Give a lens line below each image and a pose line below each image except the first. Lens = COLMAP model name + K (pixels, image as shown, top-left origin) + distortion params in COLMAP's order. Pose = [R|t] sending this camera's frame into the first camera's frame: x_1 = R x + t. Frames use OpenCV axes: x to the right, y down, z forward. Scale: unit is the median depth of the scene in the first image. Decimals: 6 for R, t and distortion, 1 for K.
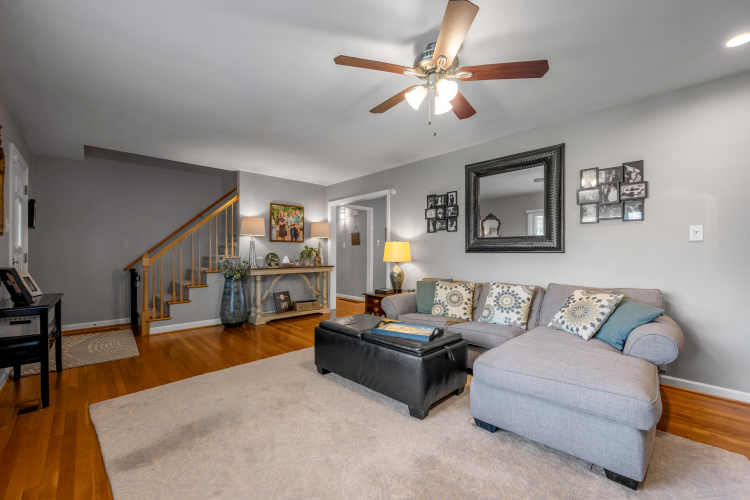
lens RADIAL K [[306.1, 0, 375.0], [0, 306.1, 250.0], [0, 0, 1]] dist [0.000814, 0.000062]
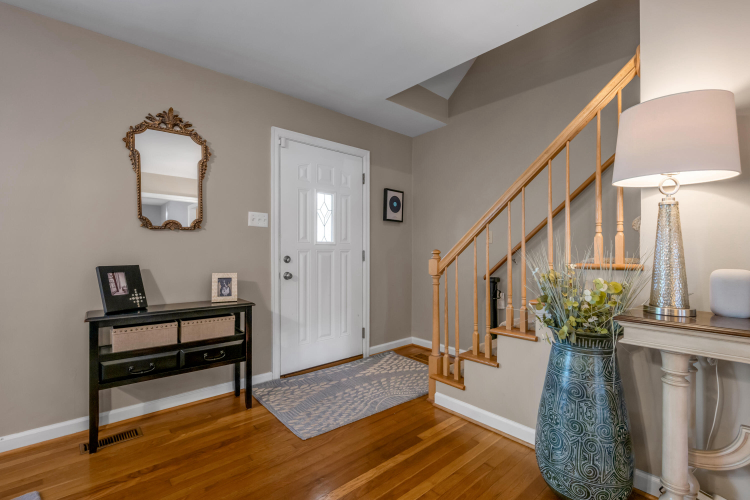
lens RADIAL K [[341.2, 0, 375.0], [0, 341.2, 250.0], [0, 0, 1]] dist [-0.001033, -0.000142]
pose [[-0.053939, -0.000408, -0.998544, -0.147309], [0.005136, 0.999987, -0.000686, 0.010803], [0.998531, -0.005166, -0.053936, 0.941454]]
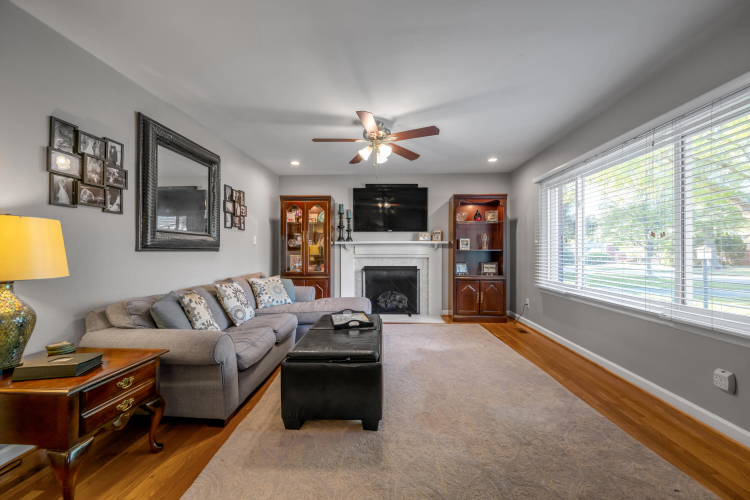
lens RADIAL K [[298.3, 0, 375.0], [0, 298.3, 250.0], [0, 0, 1]] dist [-0.000023, -0.000074]
pose [[-0.674887, 0.002846, 0.737916, -0.462713], [-0.004677, 0.999956, -0.008134, 0.008655], [-0.737906, -0.008941, -0.674844, 1.012904]]
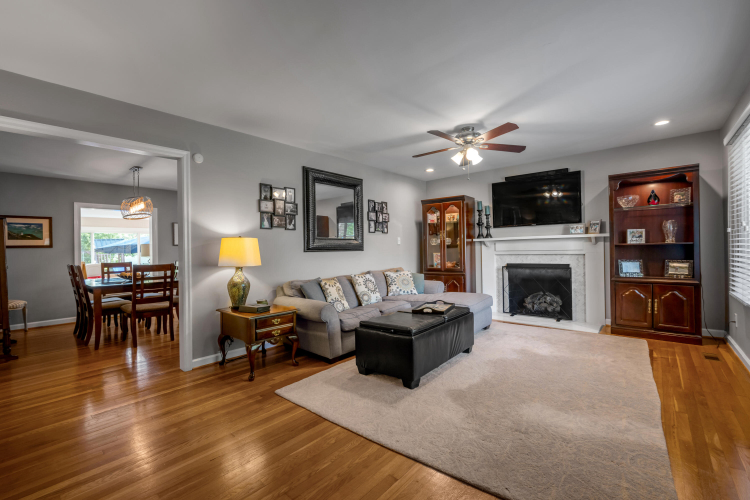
lens RADIAL K [[320.7, 0, 375.0], [0, 320.7, 250.0], [0, 0, 1]] dist [-0.001015, -0.000197]
pose [[-0.079545, 0.000562, 0.996831, -0.752613], [0.013540, 0.999908, 0.000516, 0.004601], [-0.996739, 0.013539, -0.079545, 0.819566]]
